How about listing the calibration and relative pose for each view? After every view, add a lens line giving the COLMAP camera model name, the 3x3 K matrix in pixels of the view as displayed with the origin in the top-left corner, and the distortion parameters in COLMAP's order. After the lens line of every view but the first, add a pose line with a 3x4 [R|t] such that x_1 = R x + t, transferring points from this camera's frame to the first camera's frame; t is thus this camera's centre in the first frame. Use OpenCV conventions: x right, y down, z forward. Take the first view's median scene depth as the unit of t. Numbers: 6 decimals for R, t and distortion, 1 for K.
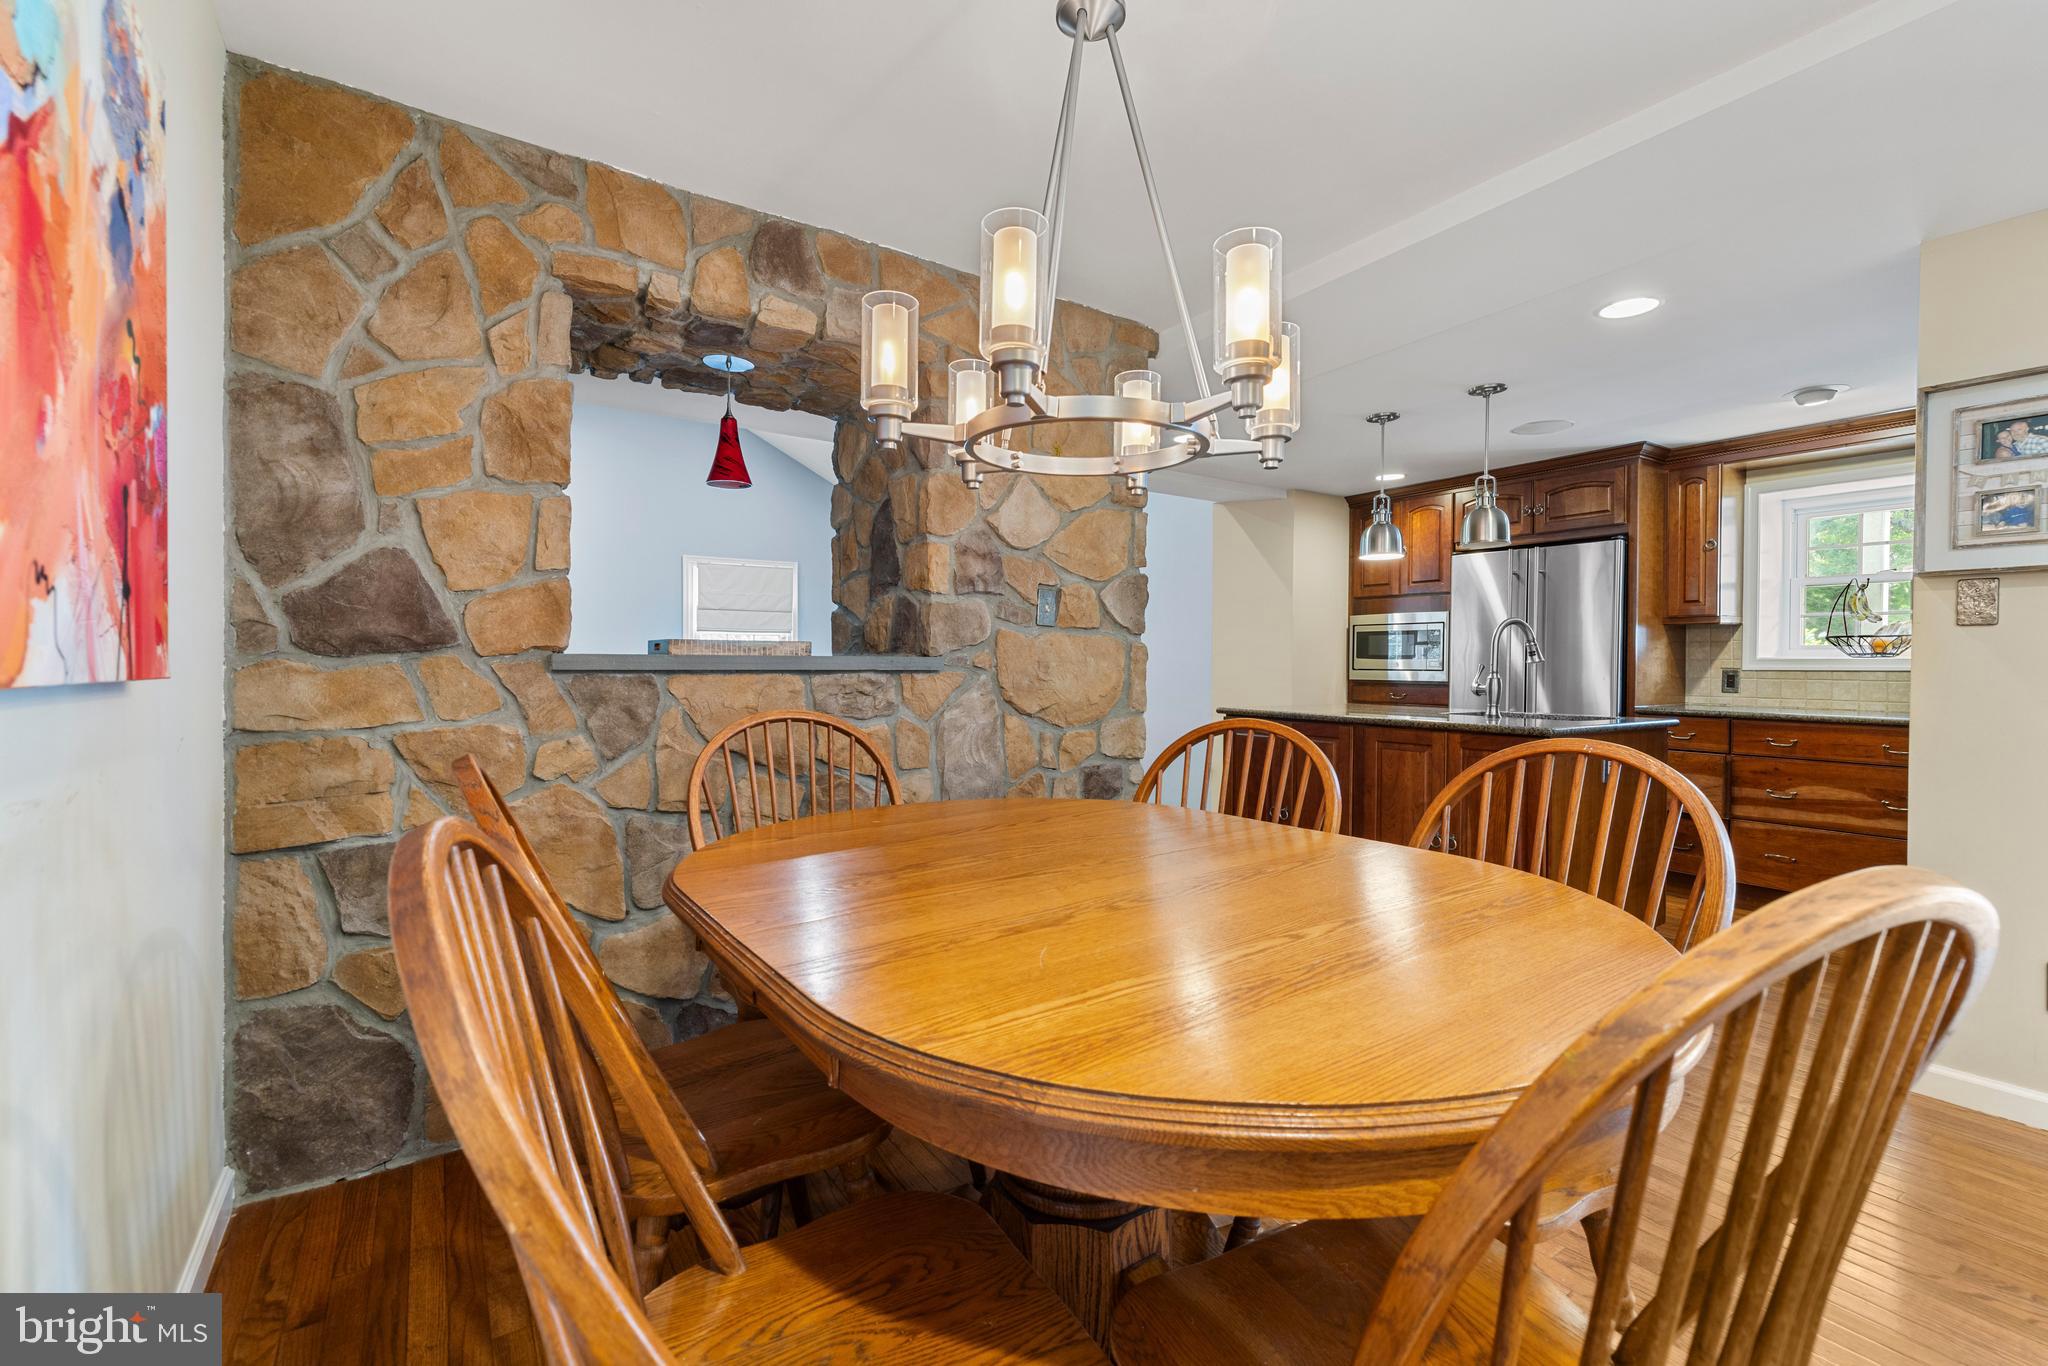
lens RADIAL K [[900.3, 0, 1012.5], [0, 900.3, 677.0], [0, 0, 1]] dist [0.004878, 0.000494]
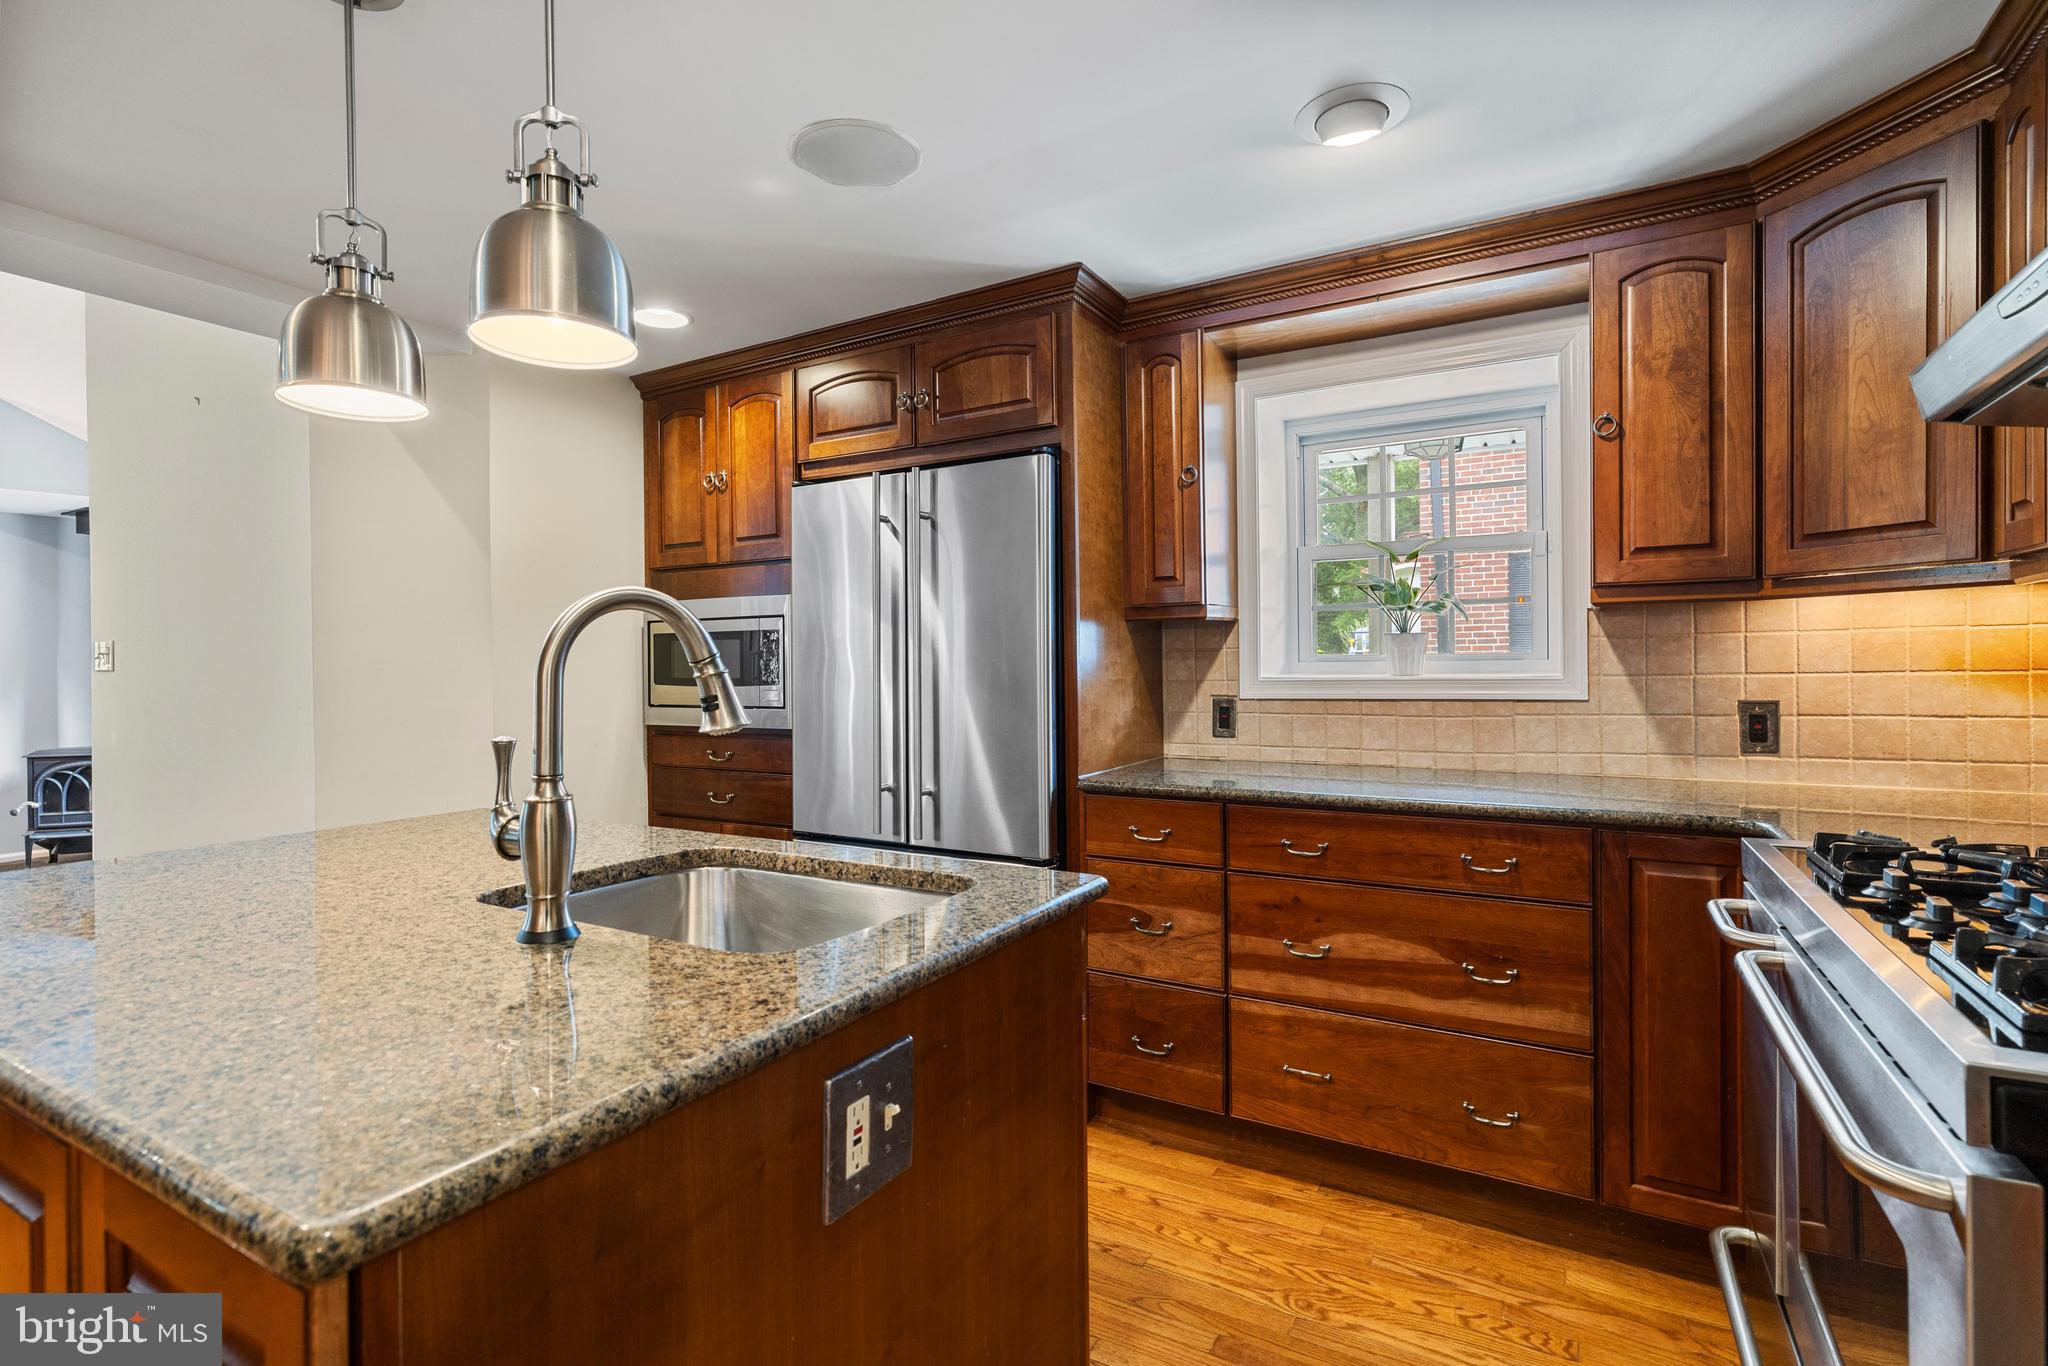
lens RADIAL K [[962.3, 0, 1025.3], [0, 962.3, 679.4], [0, 0, 1]] dist [0.004864, 0.000010]
pose [[0.894224, -0.021195, 0.447118, 0.407921], [0.022944, 0.999736, 0.001503, -0.024776], [-0.447032, 0.008915, 0.894473, 0.507489]]
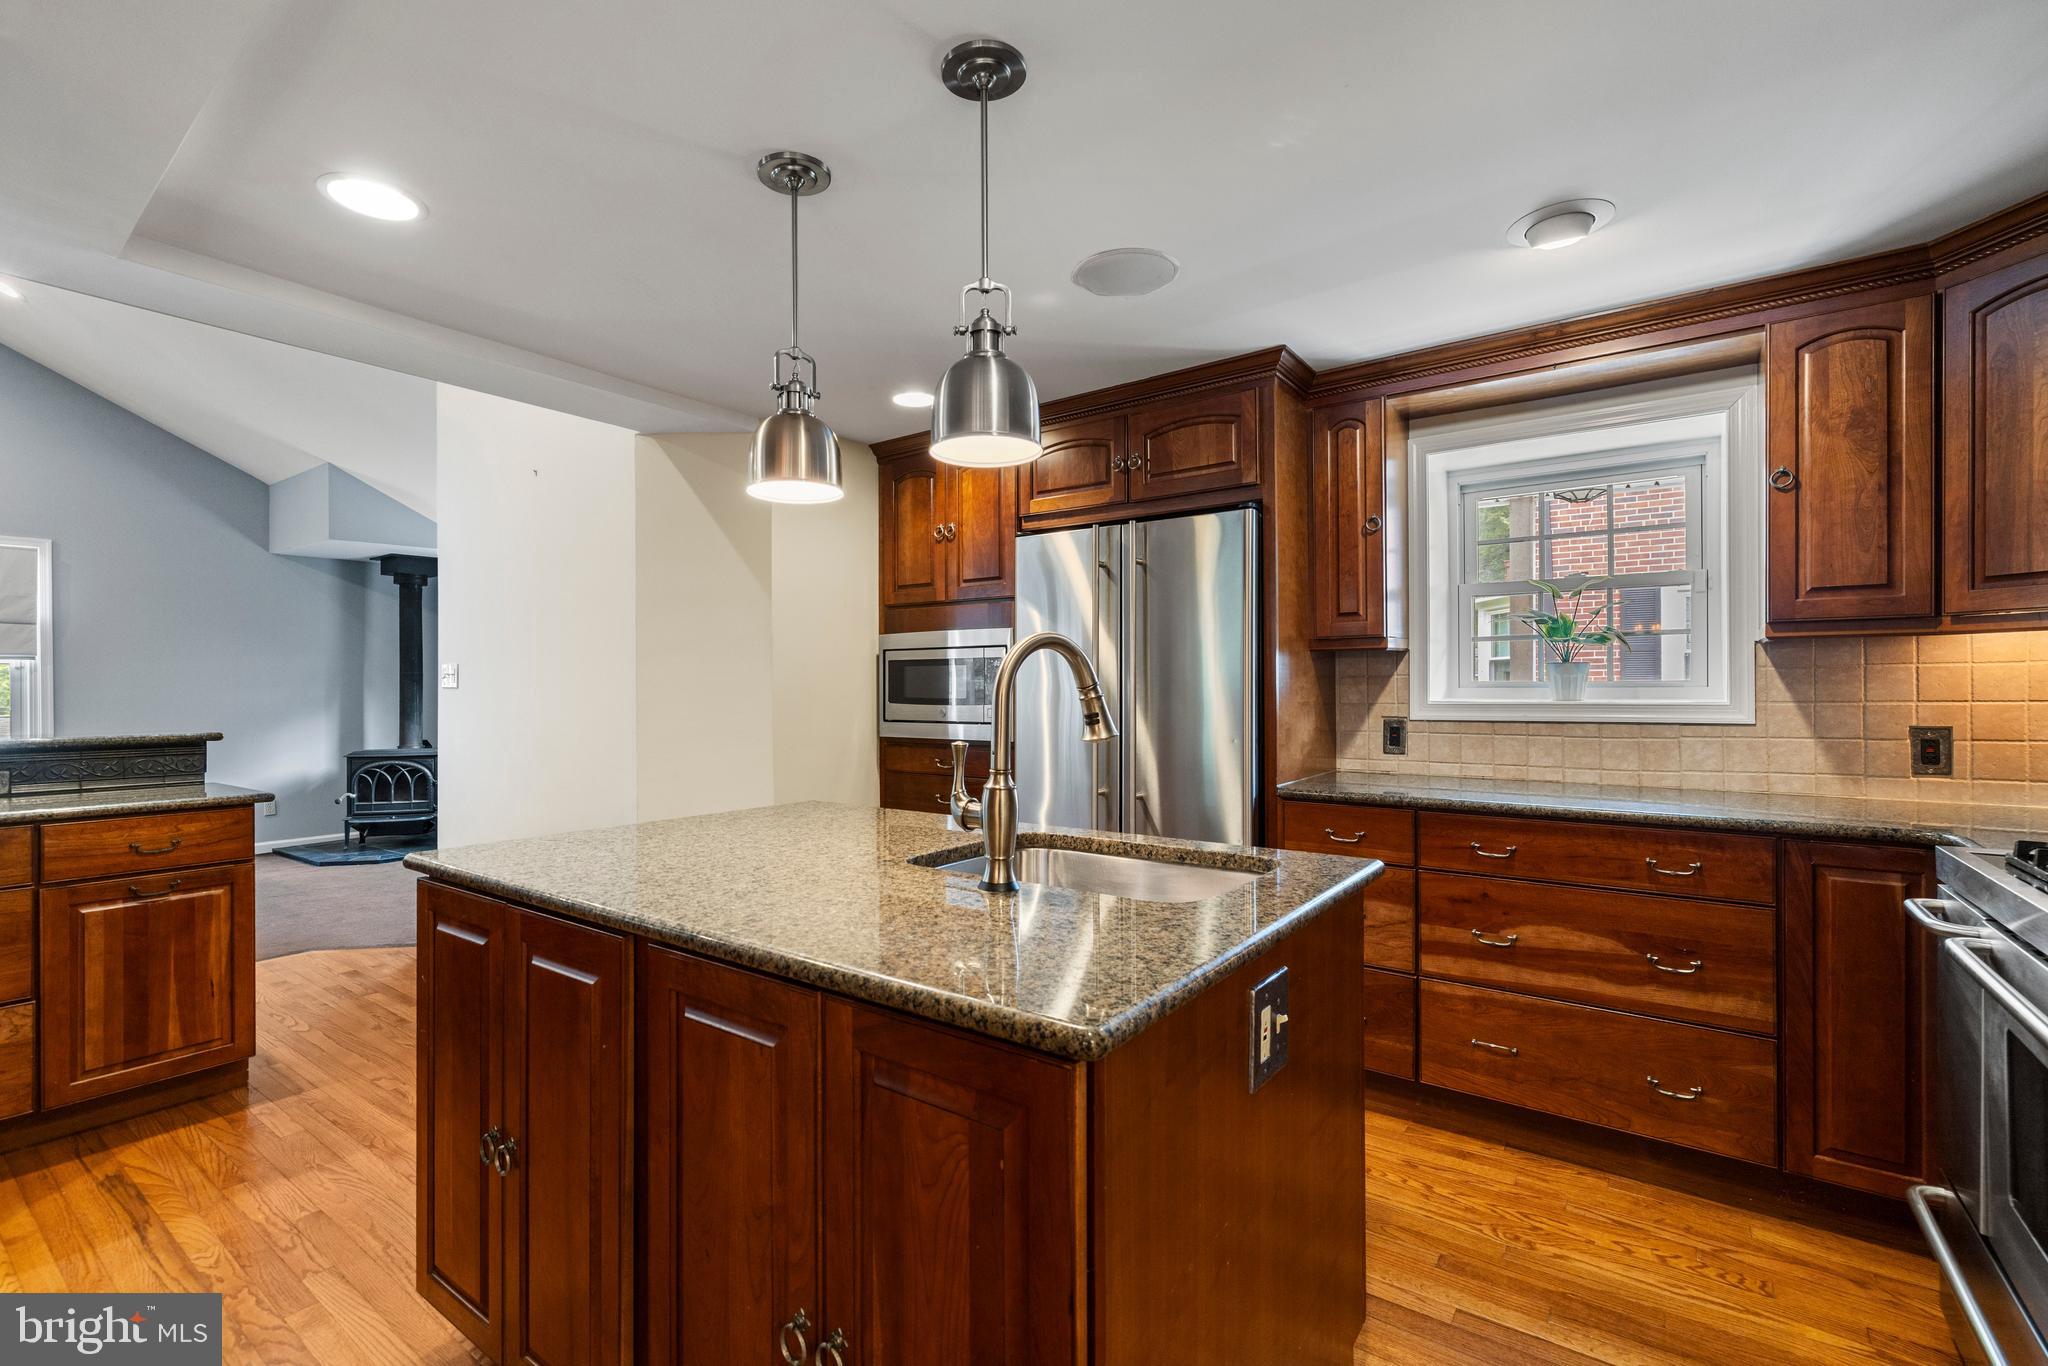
lens RADIAL K [[900.3, 0, 1013.3], [0, 900.3, 694.0], [0, 0, 1]] dist [0.004878, 0.000494]
pose [[0.937881, -0.011904, 0.346753, 0.309726], [0.015063, 0.999866, -0.006415, -0.027072], [-0.346630, 0.011239, 0.937935, 0.485300]]
